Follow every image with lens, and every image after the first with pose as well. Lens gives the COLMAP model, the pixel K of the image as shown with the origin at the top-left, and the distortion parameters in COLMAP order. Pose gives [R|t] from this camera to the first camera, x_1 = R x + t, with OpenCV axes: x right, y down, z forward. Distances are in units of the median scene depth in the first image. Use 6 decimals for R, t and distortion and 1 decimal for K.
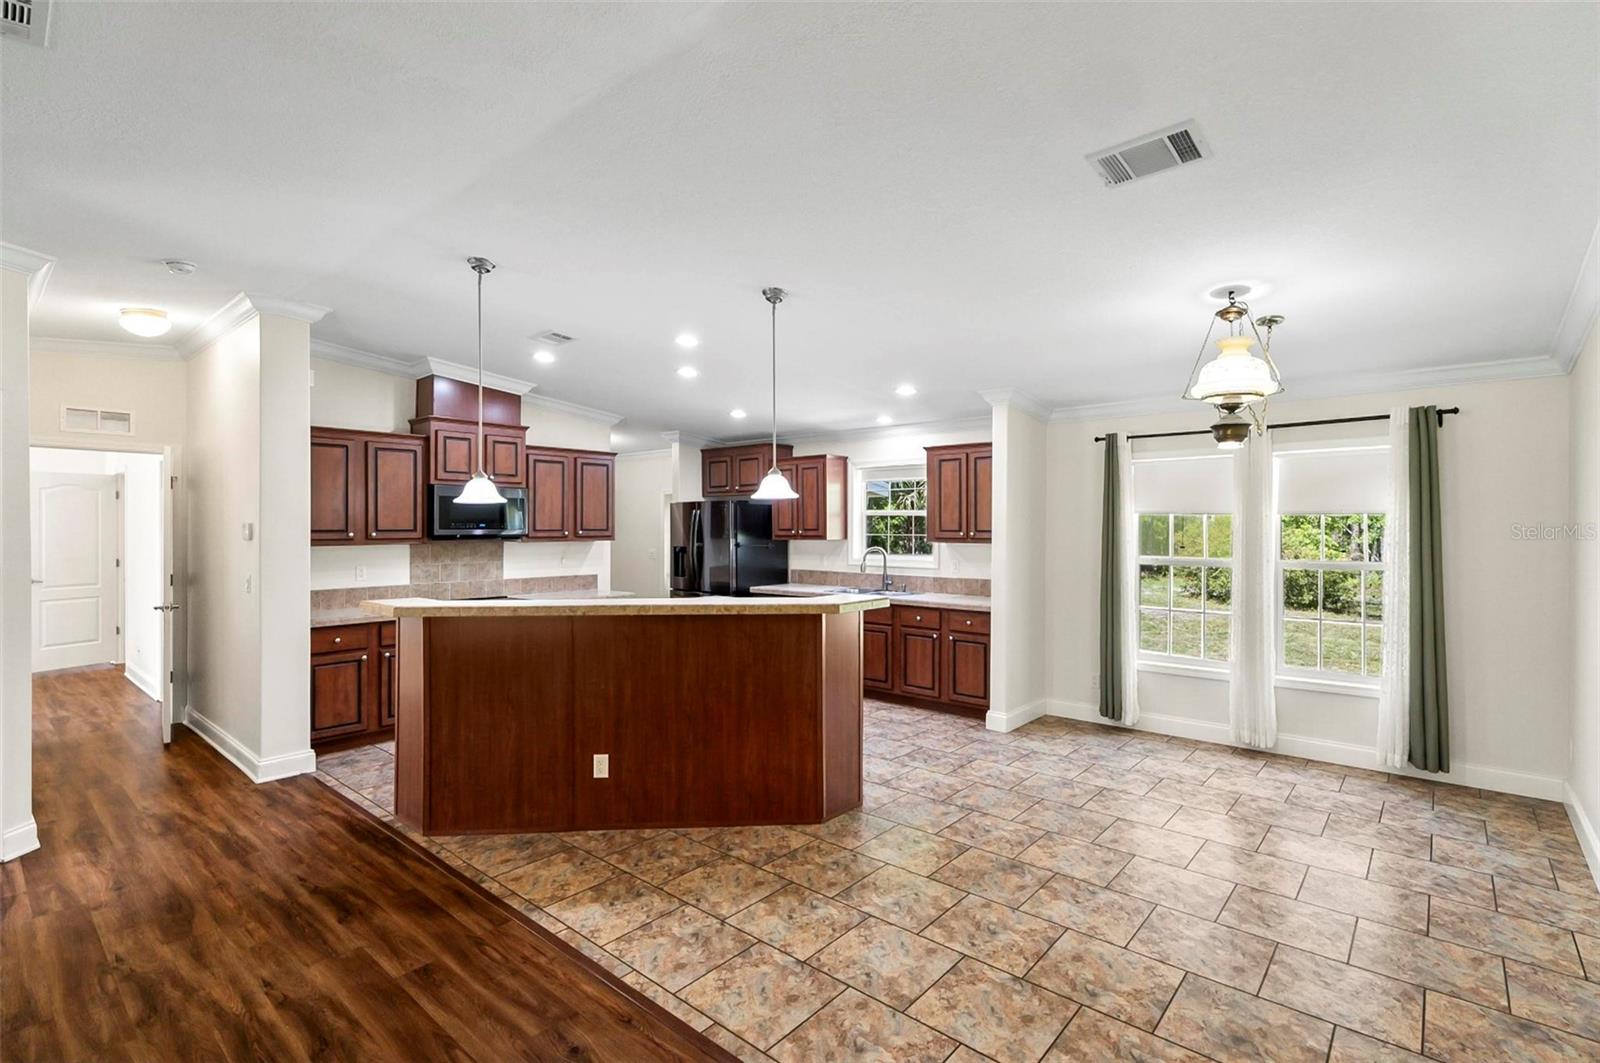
lens RADIAL K [[737.2, 0, 802.6], [0, 737.2, 525.1], [0, 0, 1]] dist [0.006734, -0.001952]
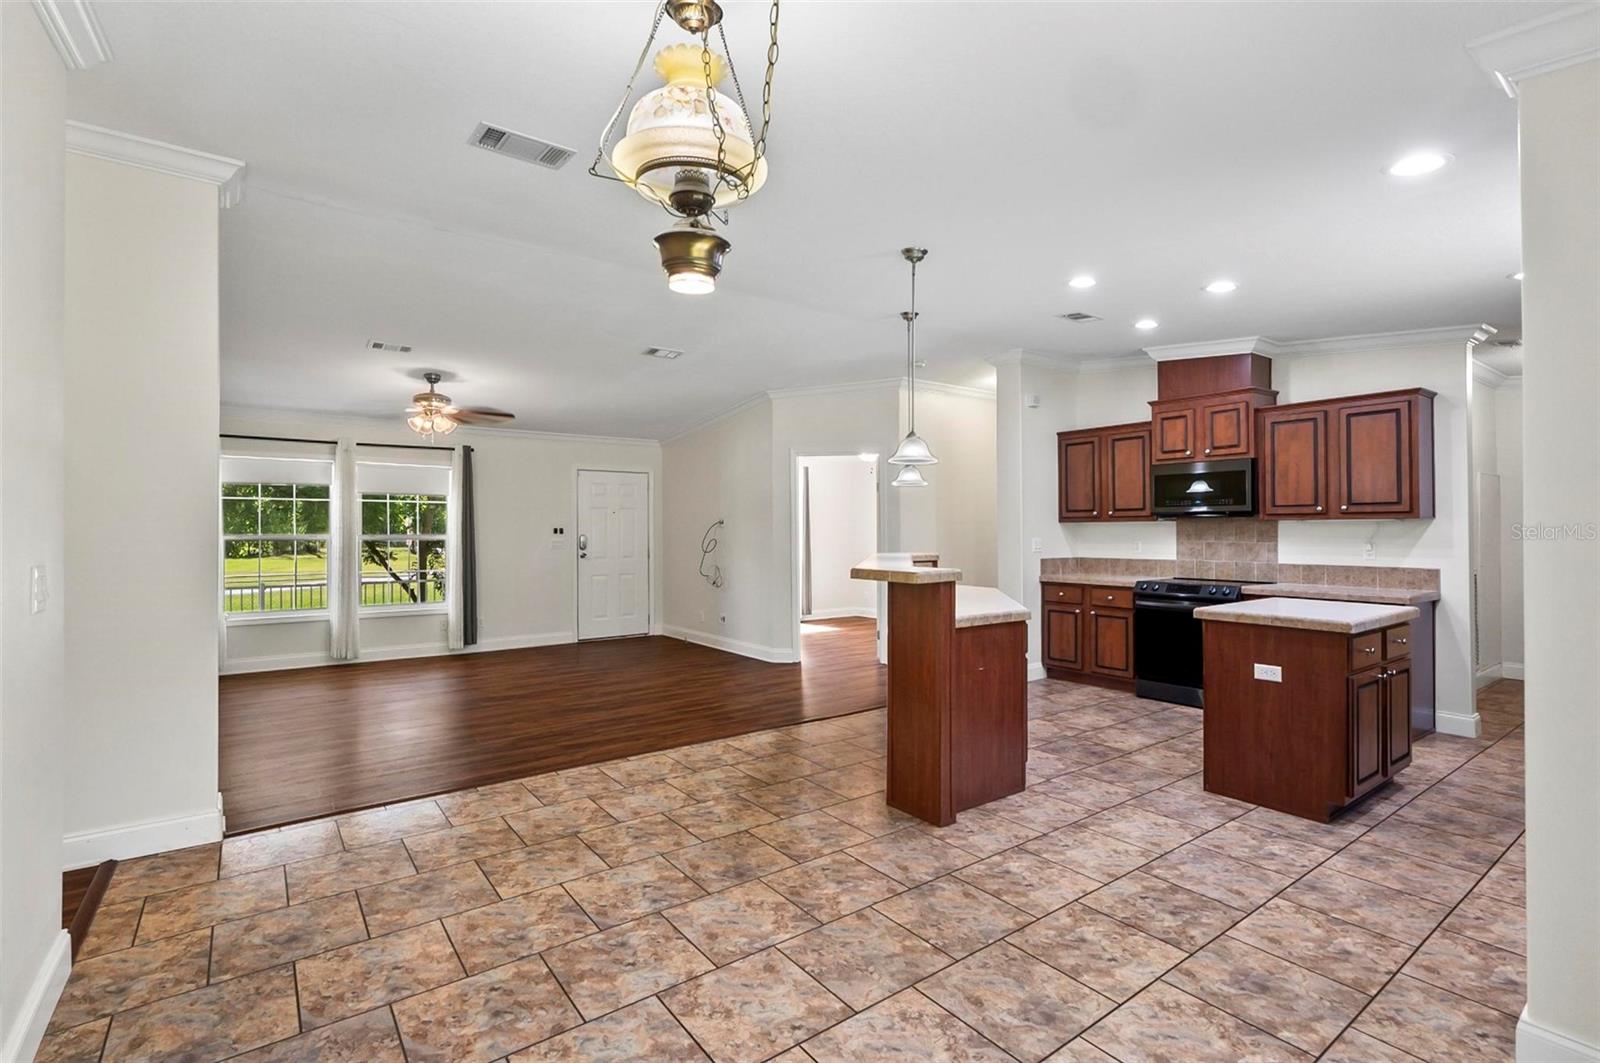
lens RADIAL K [[737.2, 0, 802.6], [0, 737.2, 525.1], [0, 0, 1]] dist [0.006734, -0.001952]
pose [[-0.214202, -0.004035, -0.976781, 0.829594], [0.004314, 0.999978, -0.005077, 0.044295], [0.976780, -0.005301, -0.214180, 0.937180]]
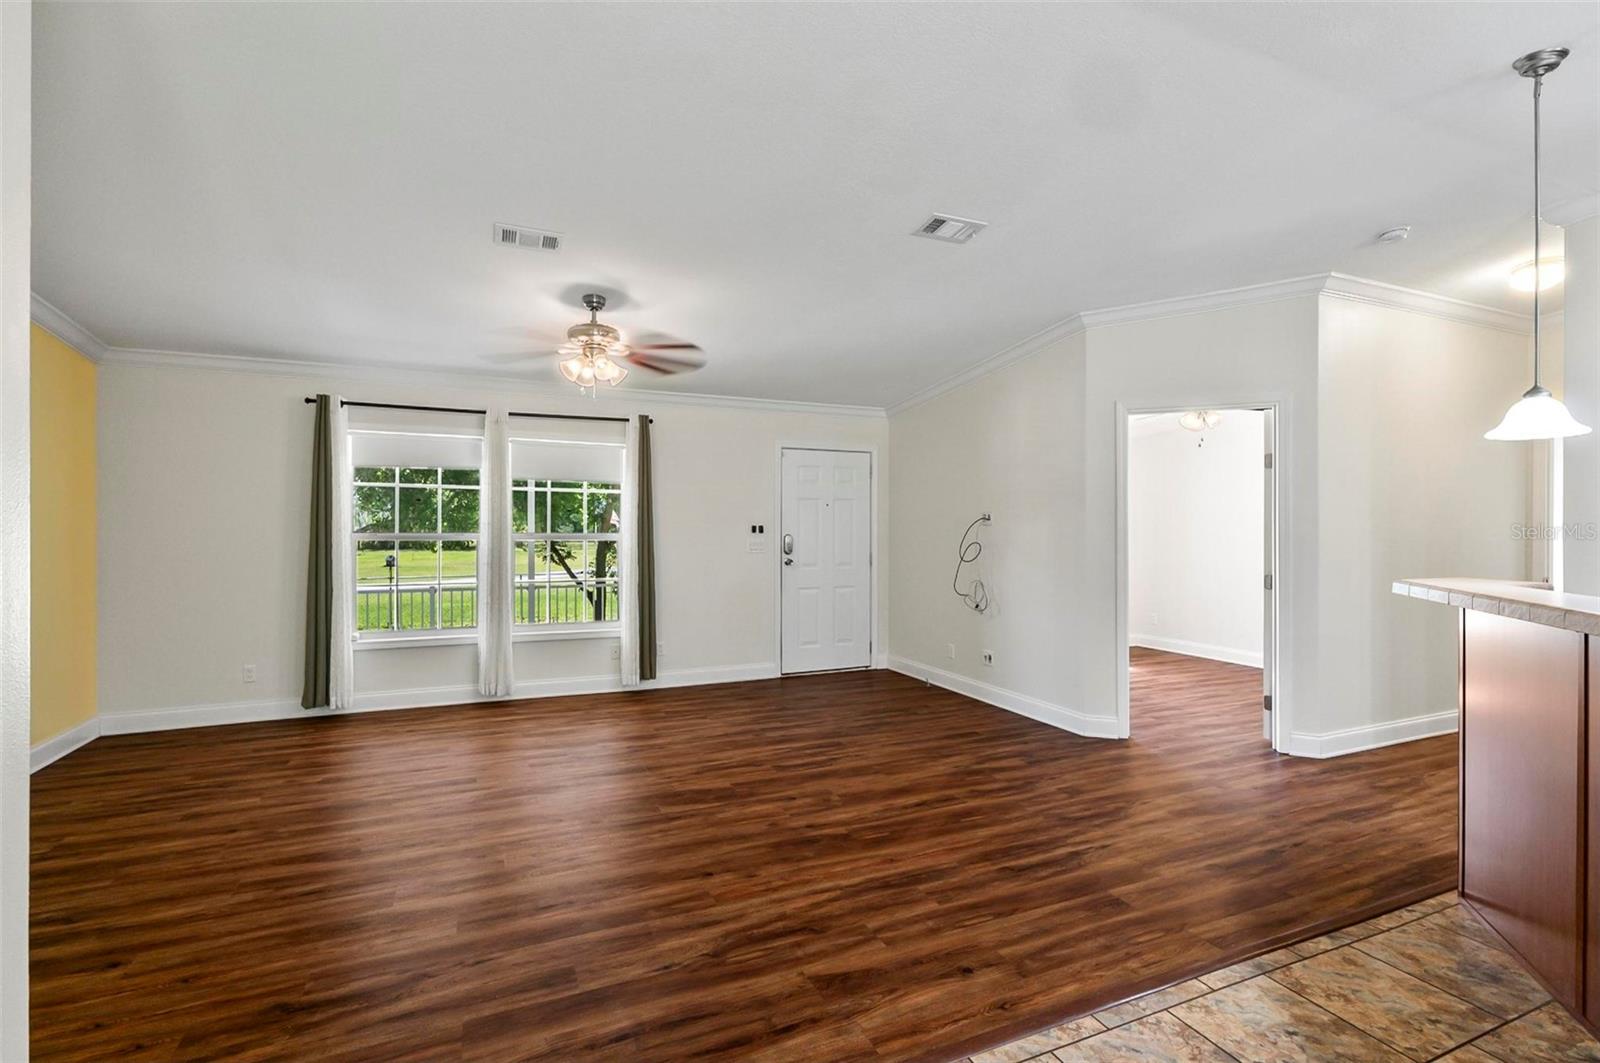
lens RADIAL K [[738.4, 0, 805.1], [0, 738.4, 528.7], [0, 0, 1]] dist [0.004887, 0.000235]
pose [[-0.423075, 0.002567, -0.906091, 0.351453], [-0.000845, 0.999994, 0.003228, 0.041432], [0.906095, 0.002131, -0.423070, 0.594216]]
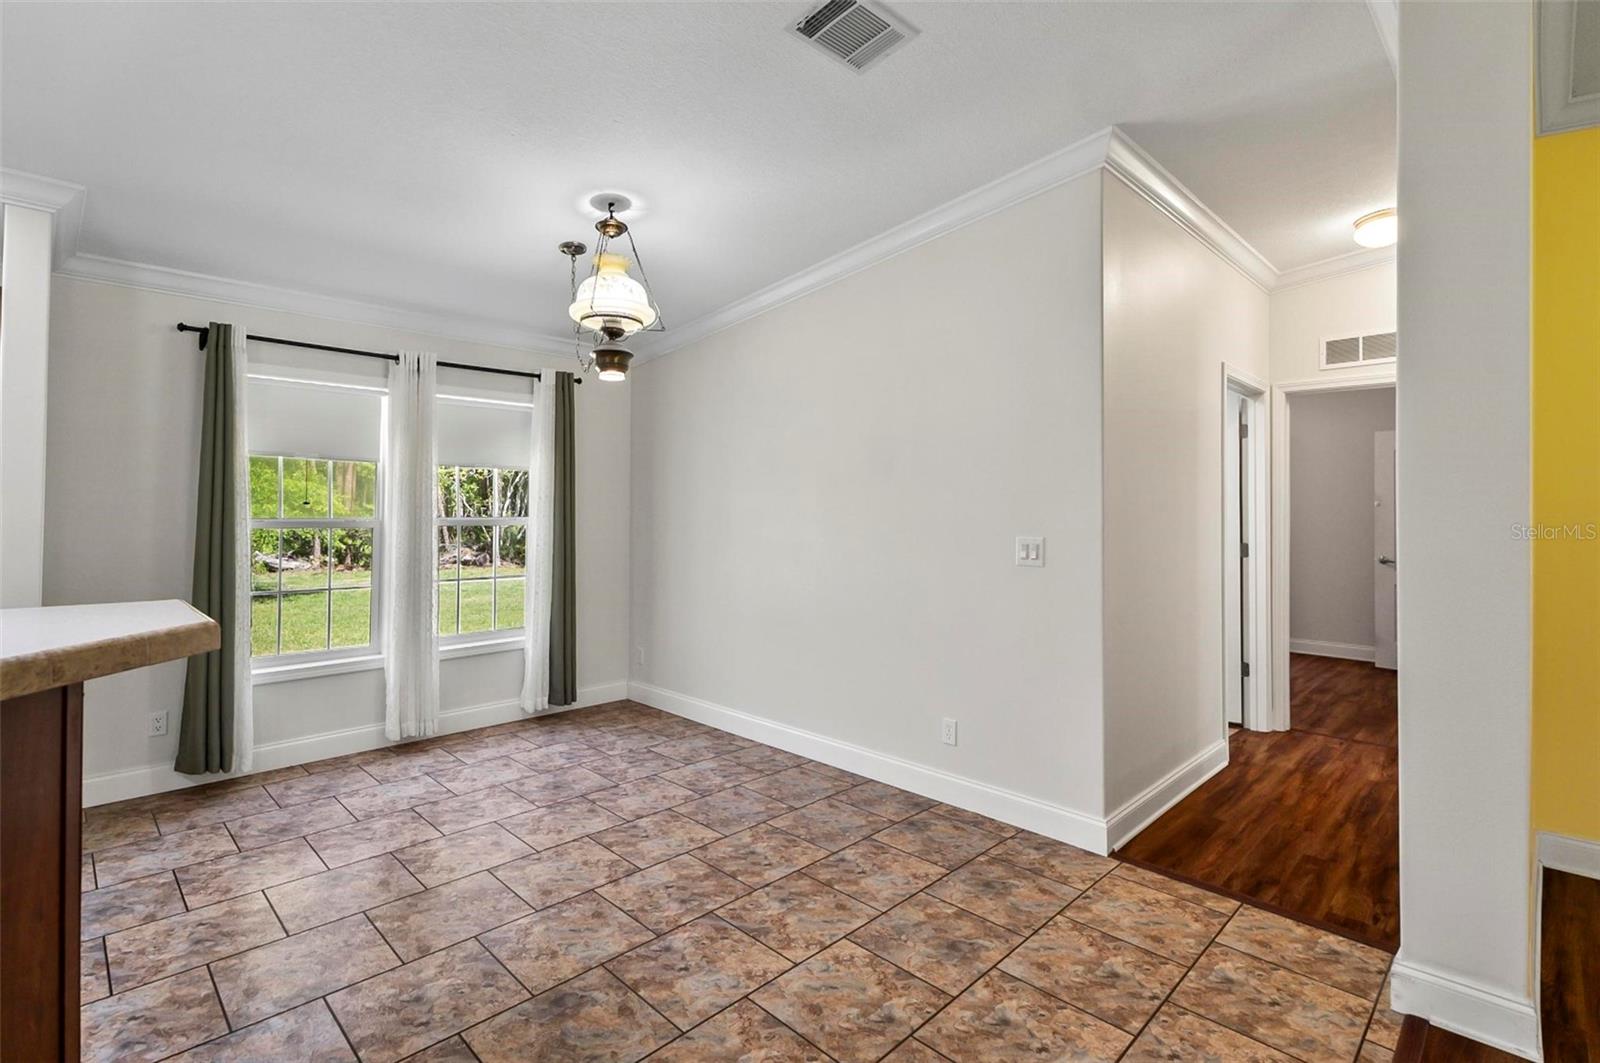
lens RADIAL K [[750.3, 0, 797.3], [0, 750.3, 505.2], [0, 0, 1]] dist [0.004479, 0.000664]
pose [[0.071523, 0.007607, 0.997410, -0.240527], [-0.008267, 0.999941, -0.007034, 0.041004], [-0.997405, -0.007743, 0.071582, 0.567519]]
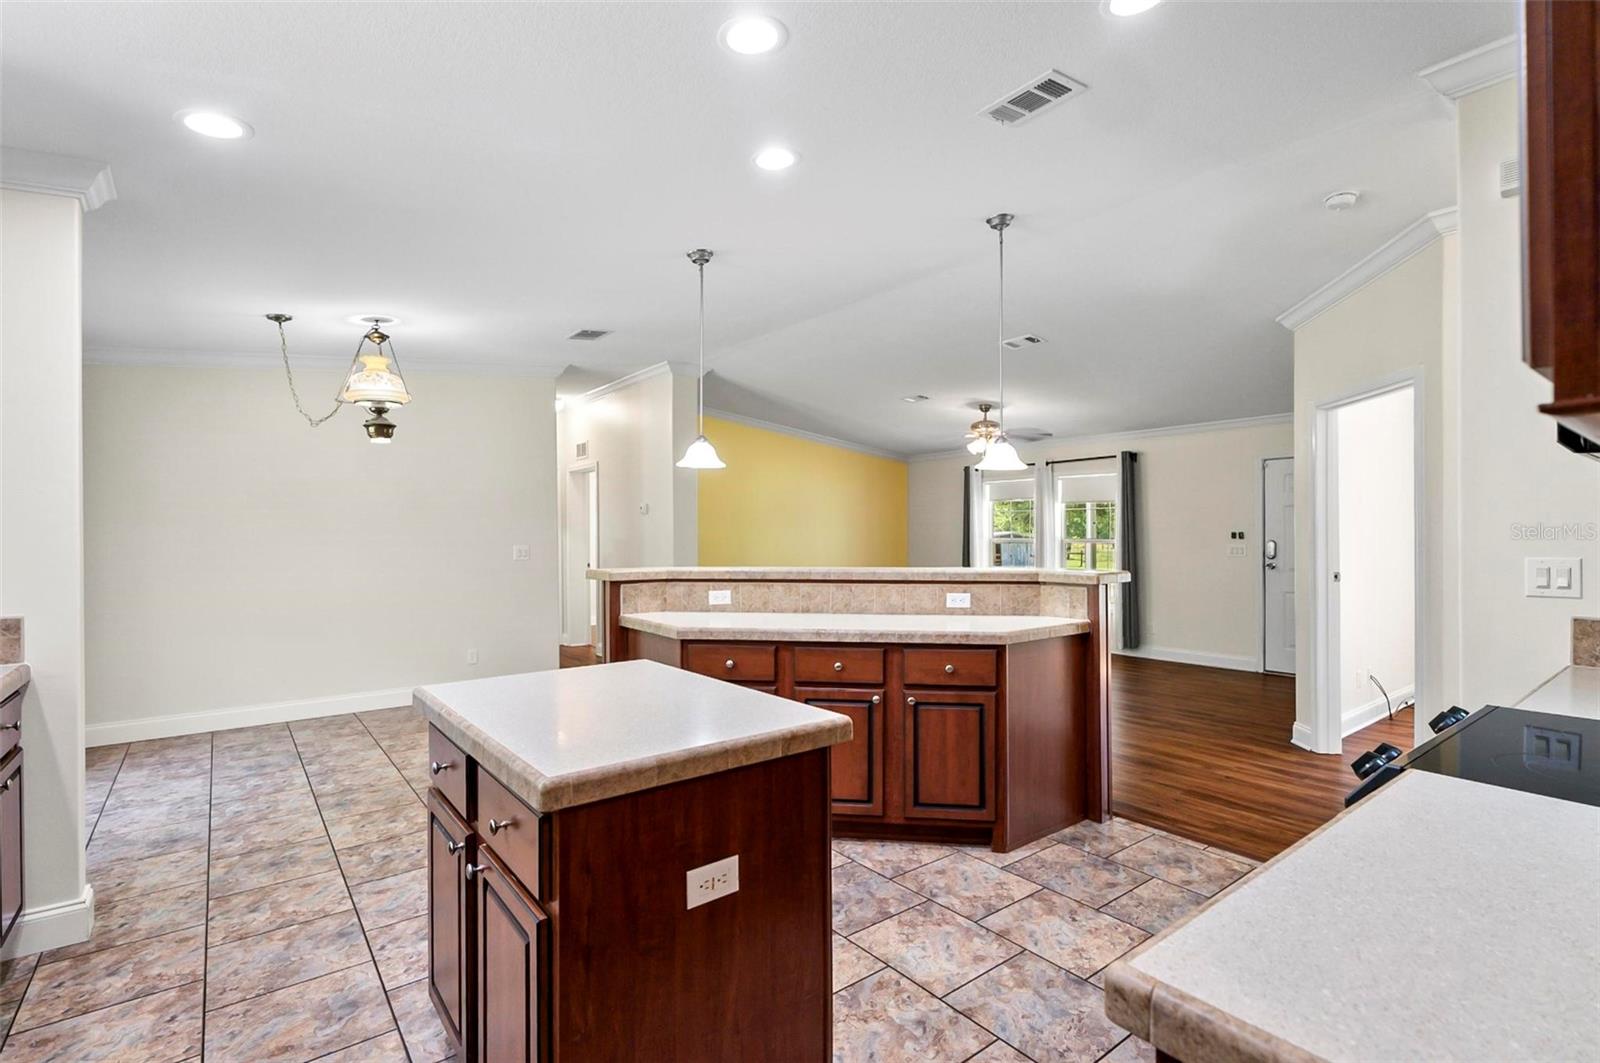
lens RADIAL K [[742.6, 0, 807.8], [0, 742.6, 537.4], [0, 0, 1]] dist [0.006345, -0.000585]
pose [[-0.982640, 0.001819, 0.185514, -0.313655], [0.001898, 0.999998, 0.000250, 0.049518], [-0.185513, 0.000598, -0.982642, 1.703088]]
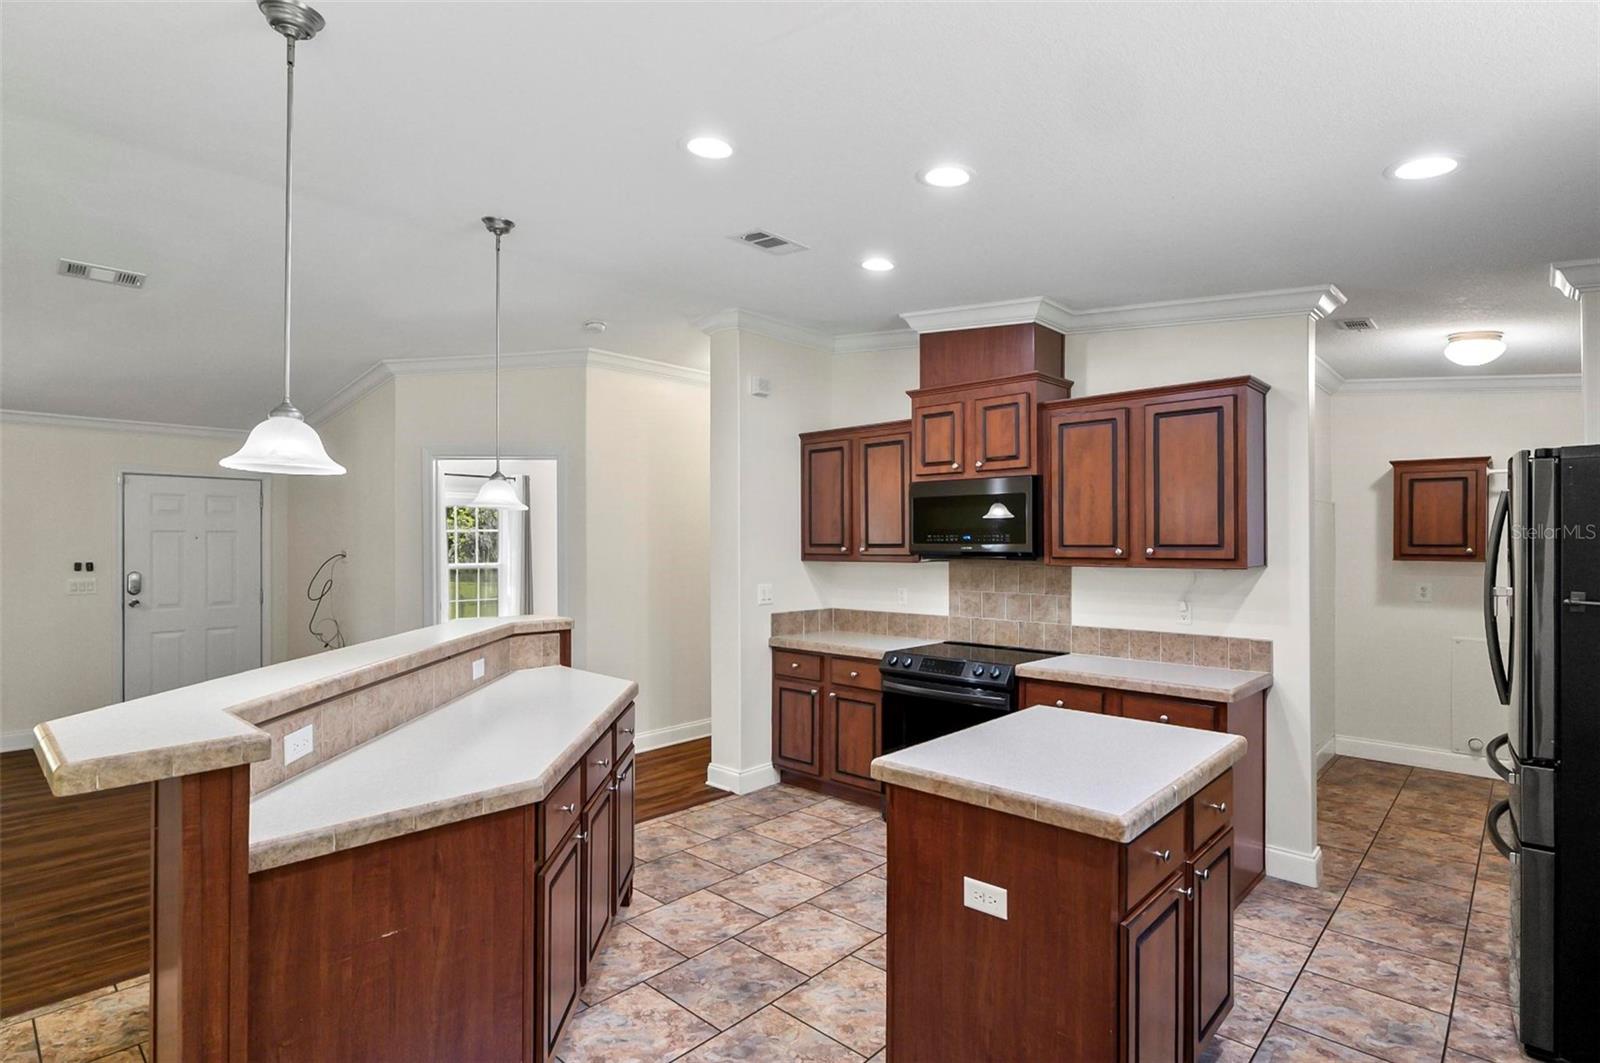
lens RADIAL K [[792.5, 0, 802.8], [0, 792.5, 541.2], [0, 0, 1]] dist [0.001387, 0.000284]
pose [[-0.031235, -0.001775, -0.999510, 0.383013], [0.000881, 0.999998, -0.001804, 0.006515], [0.999512, -0.000937, -0.031233, 1.168564]]
